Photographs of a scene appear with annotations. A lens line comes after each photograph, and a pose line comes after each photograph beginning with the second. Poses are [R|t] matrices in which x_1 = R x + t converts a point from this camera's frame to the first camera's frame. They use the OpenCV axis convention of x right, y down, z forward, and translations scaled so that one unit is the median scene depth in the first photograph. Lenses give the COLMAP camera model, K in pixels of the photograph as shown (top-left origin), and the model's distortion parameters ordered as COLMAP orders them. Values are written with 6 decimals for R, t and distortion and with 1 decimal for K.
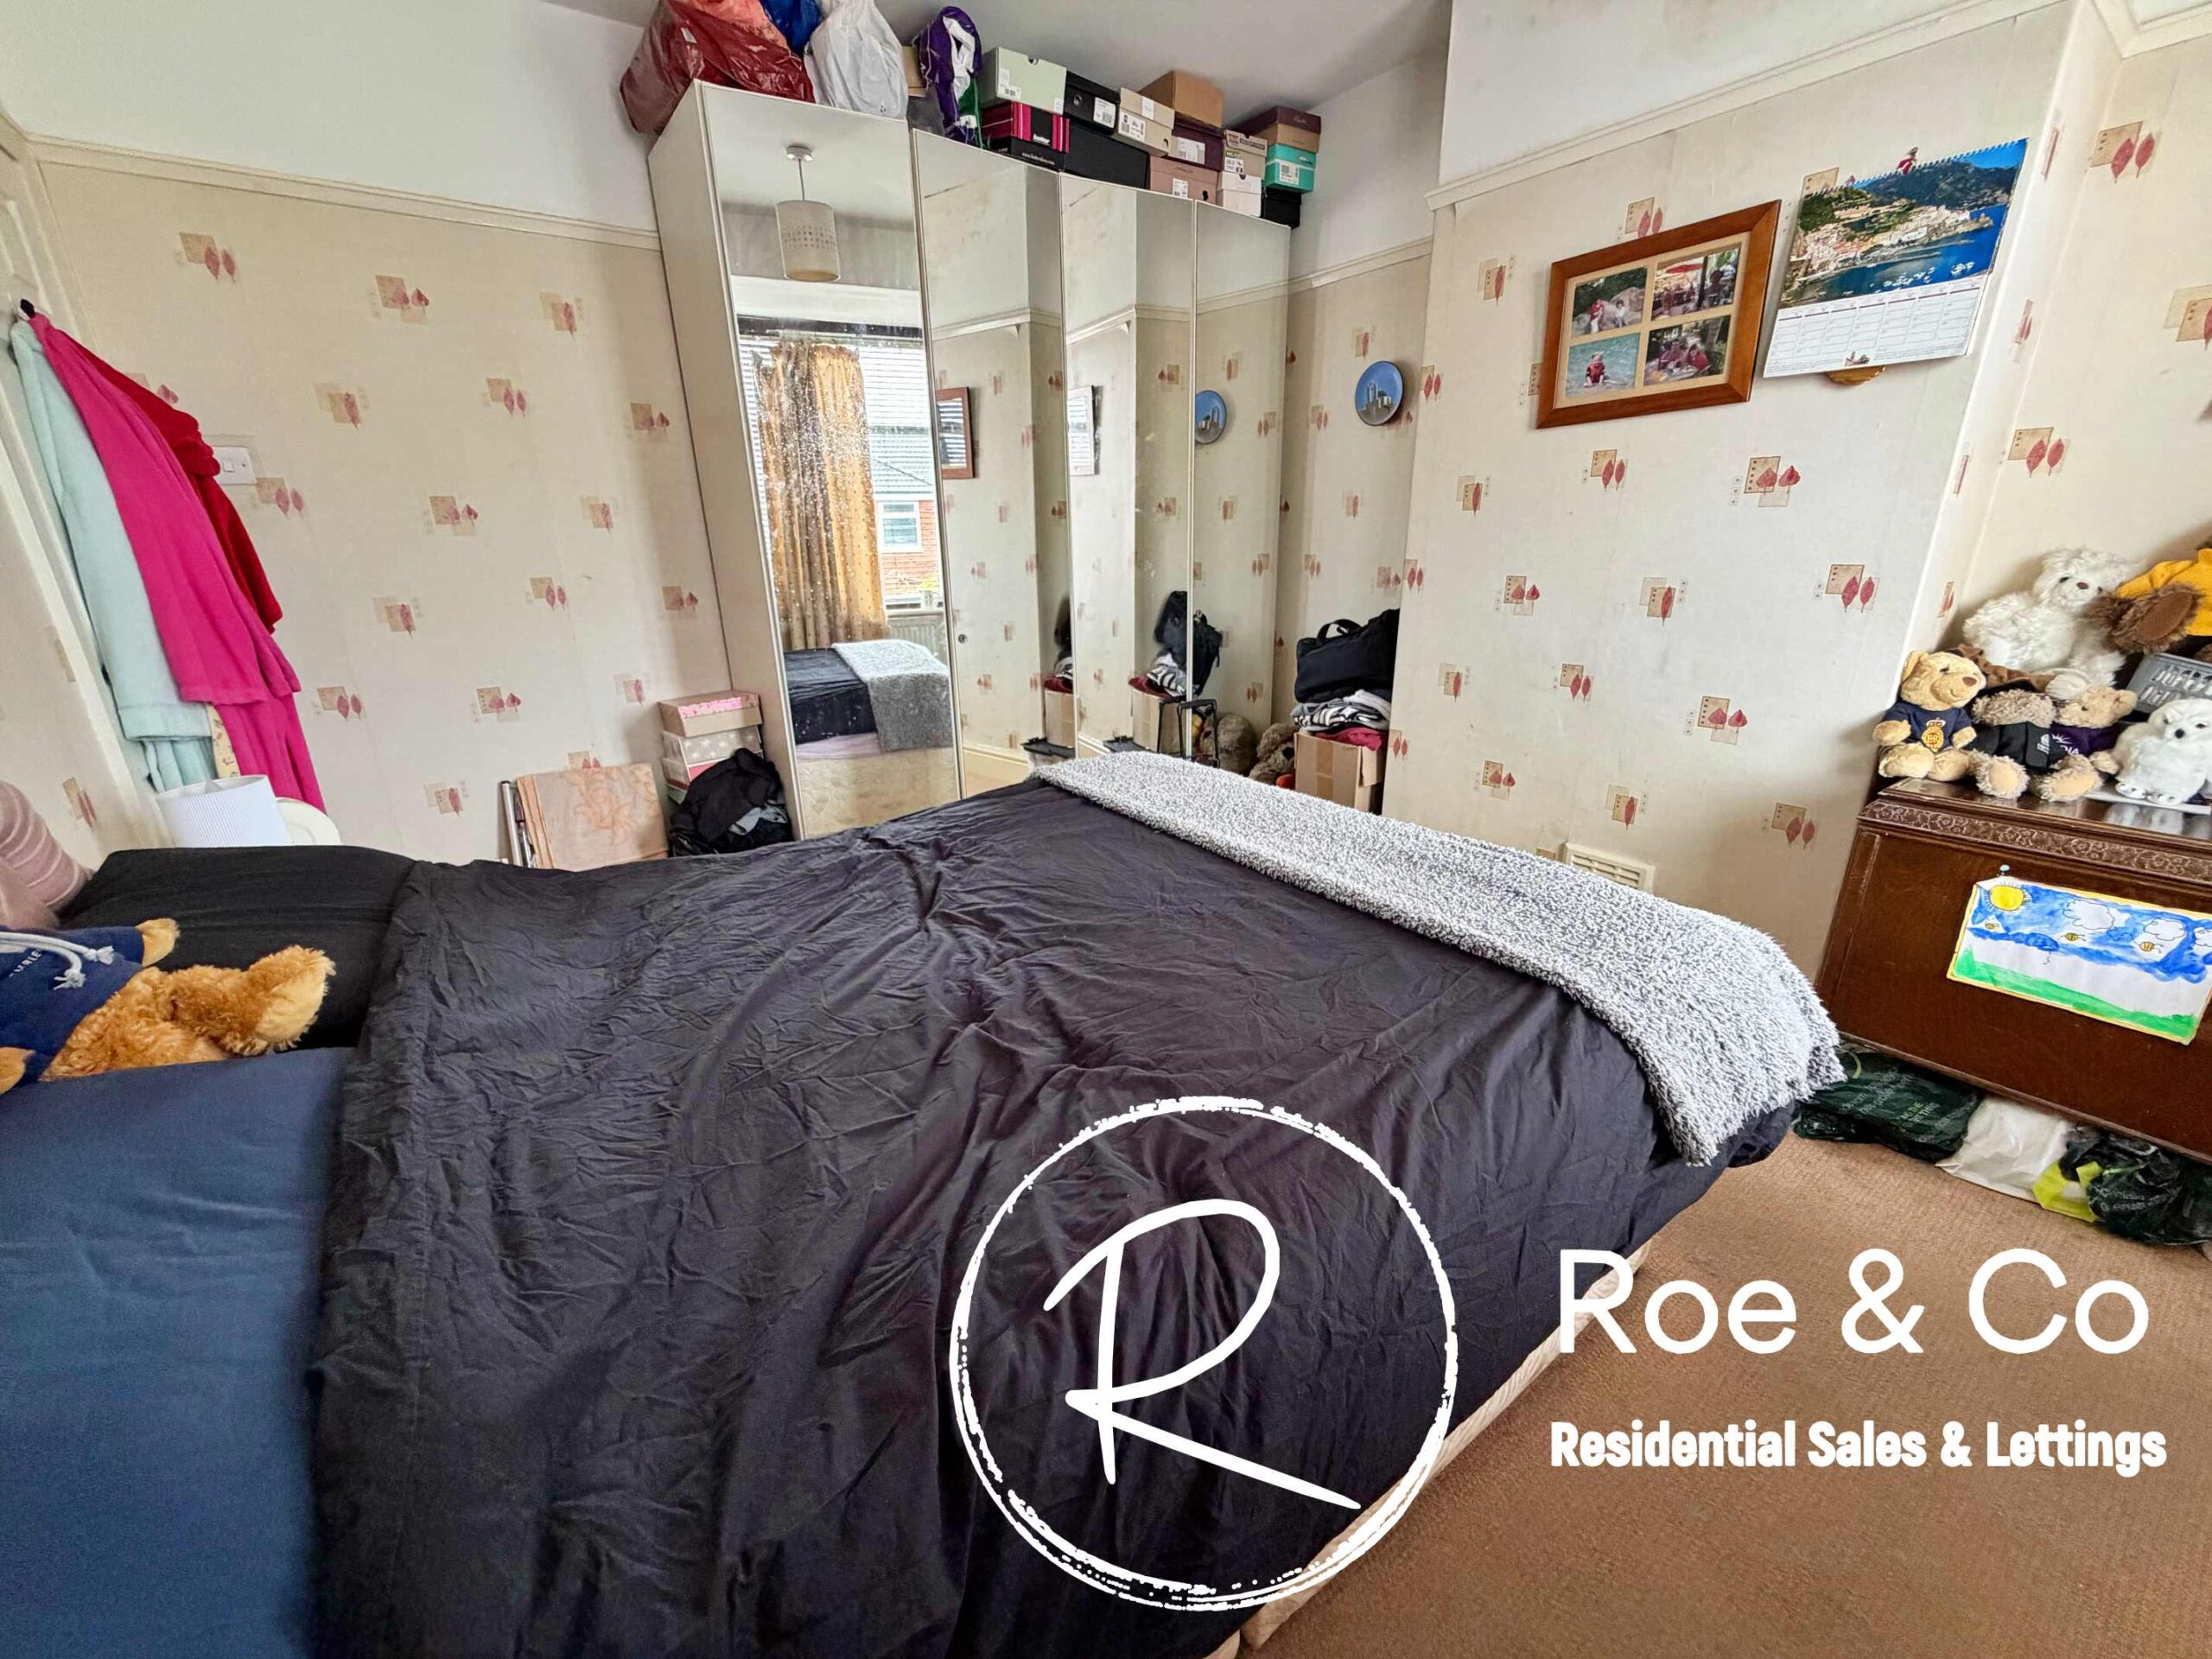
lens RADIAL K [[883.2, 0, 1097.4], [0, 883.2, 826.2], [0, 0, 1]] dist [0.000607, 0.000359]
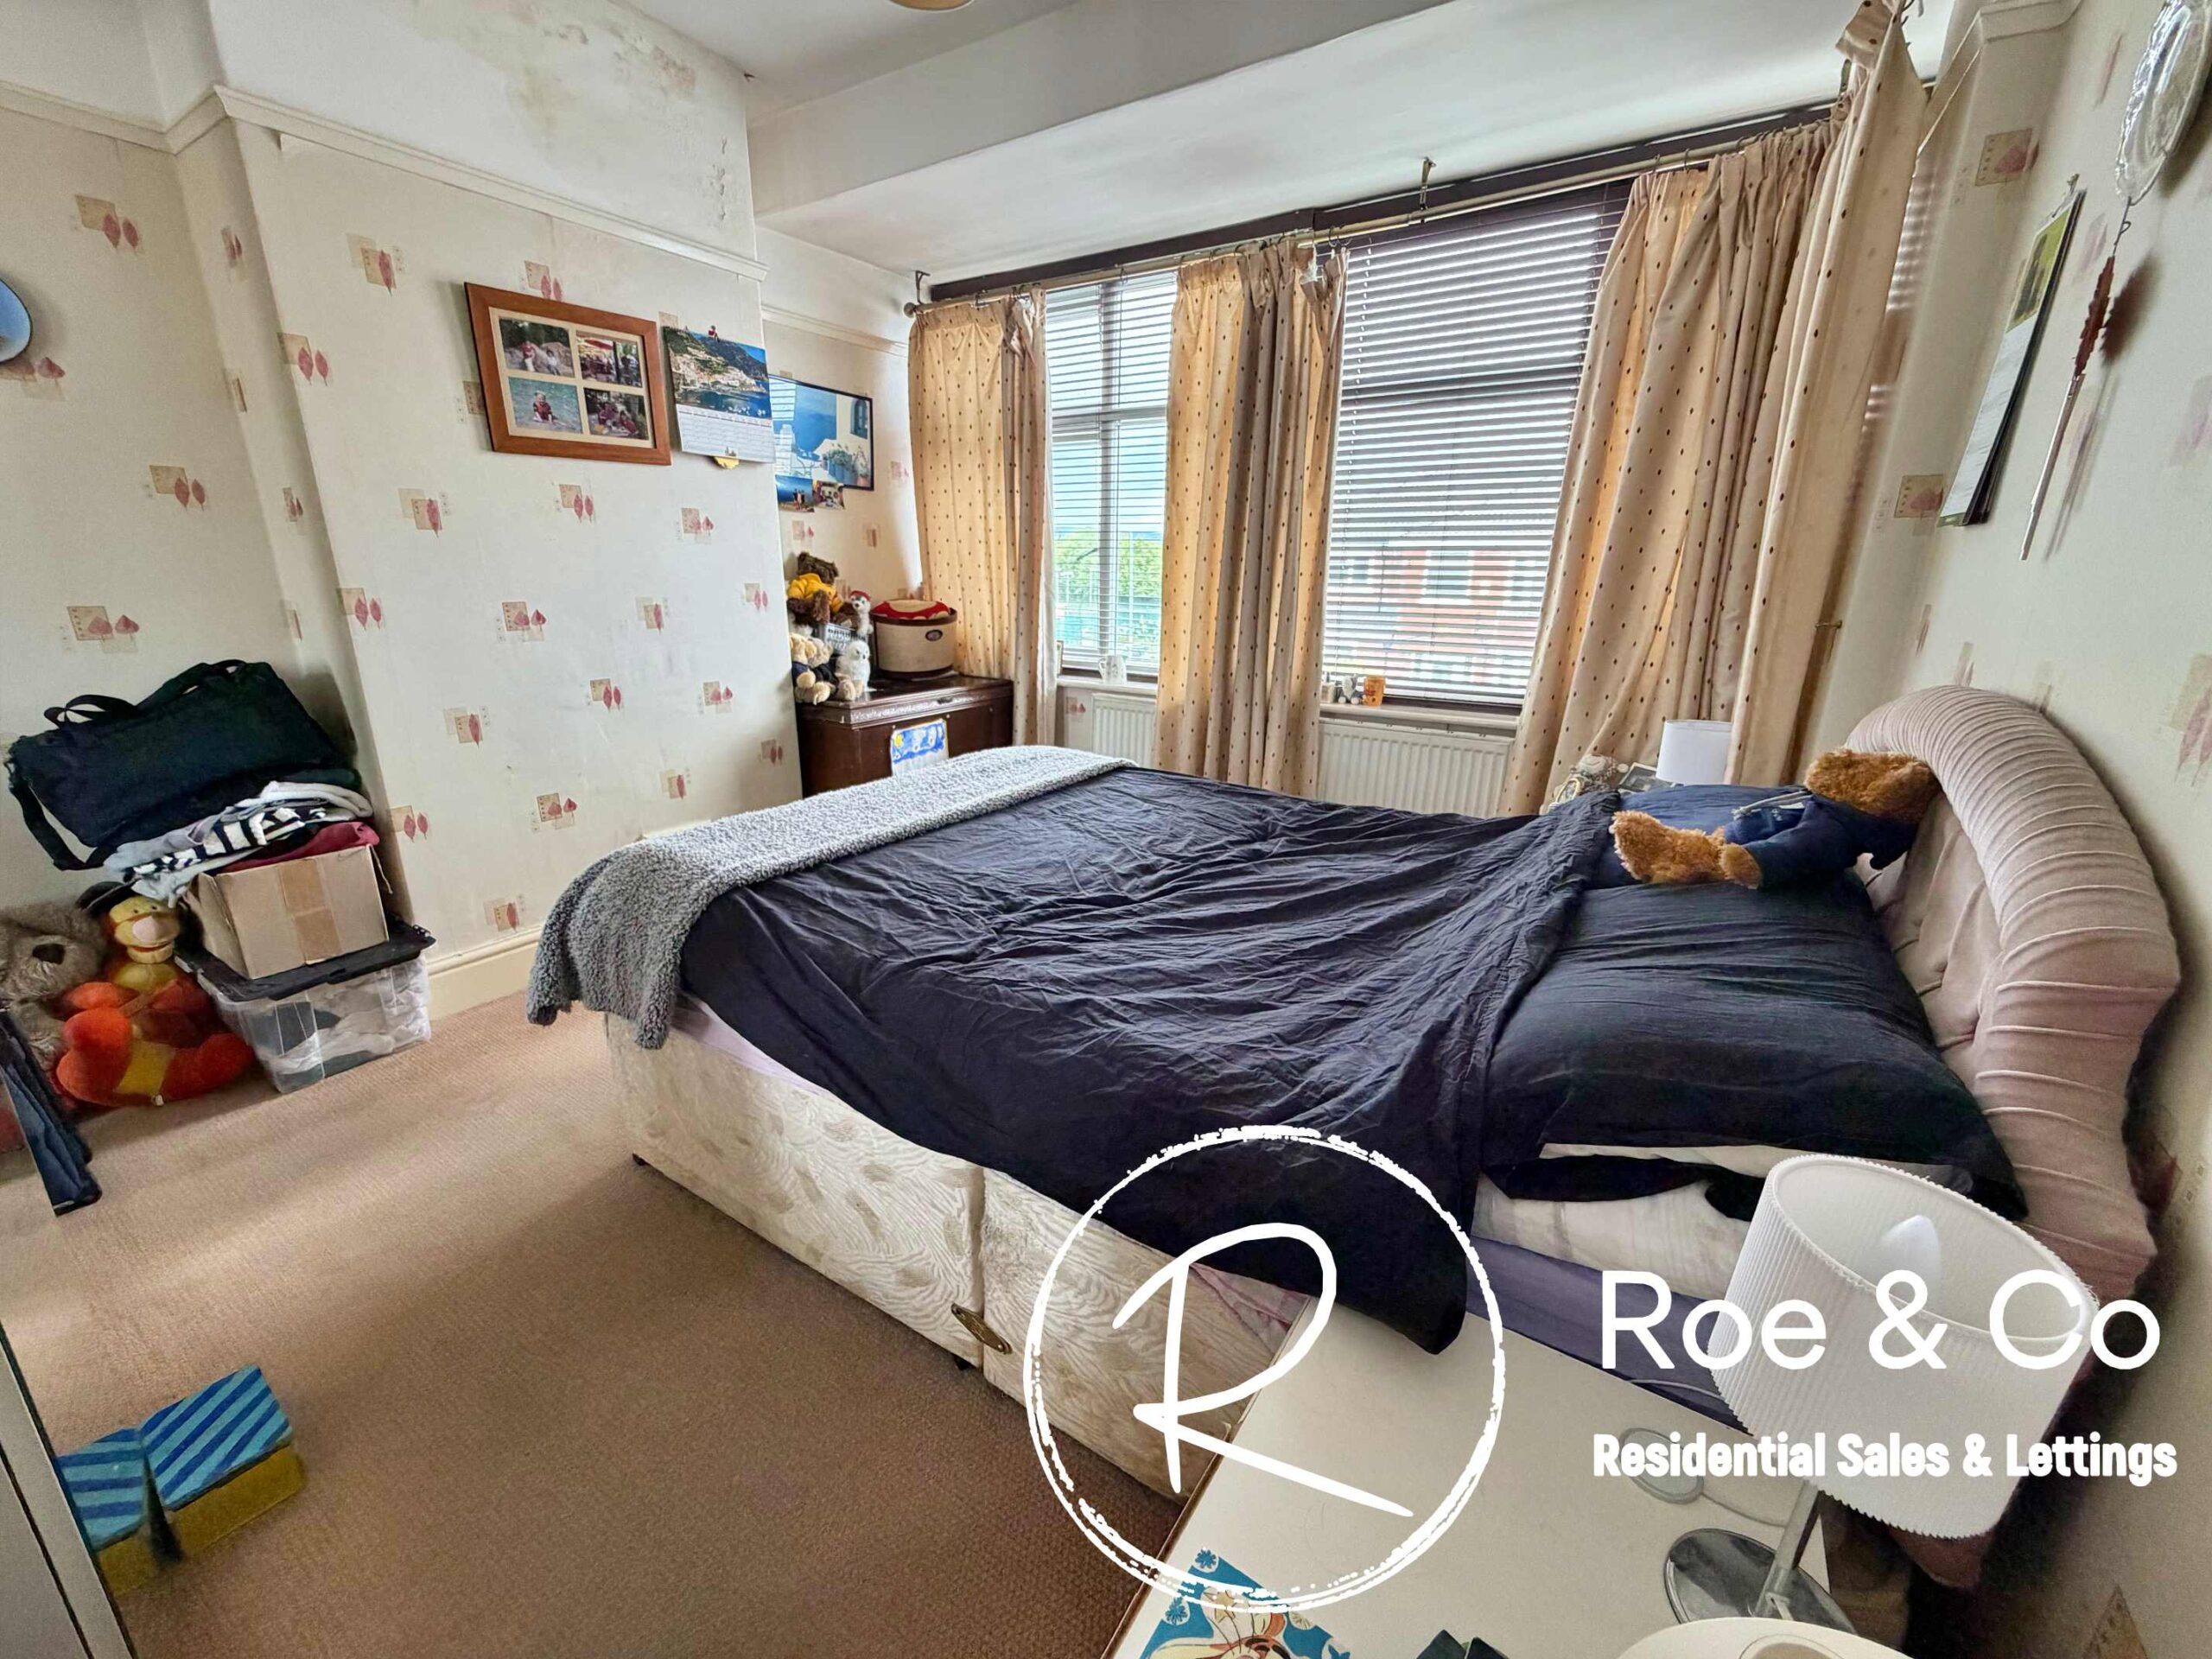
lens RADIAL K [[883.2, 0, 1097.4], [0, 883.2, 826.2], [0, 0, 1]] dist [0.000607, 0.000359]
pose [[-0.356452, -0.251845, 0.899731, -0.800826], [0.289837, 0.885673, 0.362736, -0.273780], [-0.888221, 0.390073, -0.242707, 0.901860]]
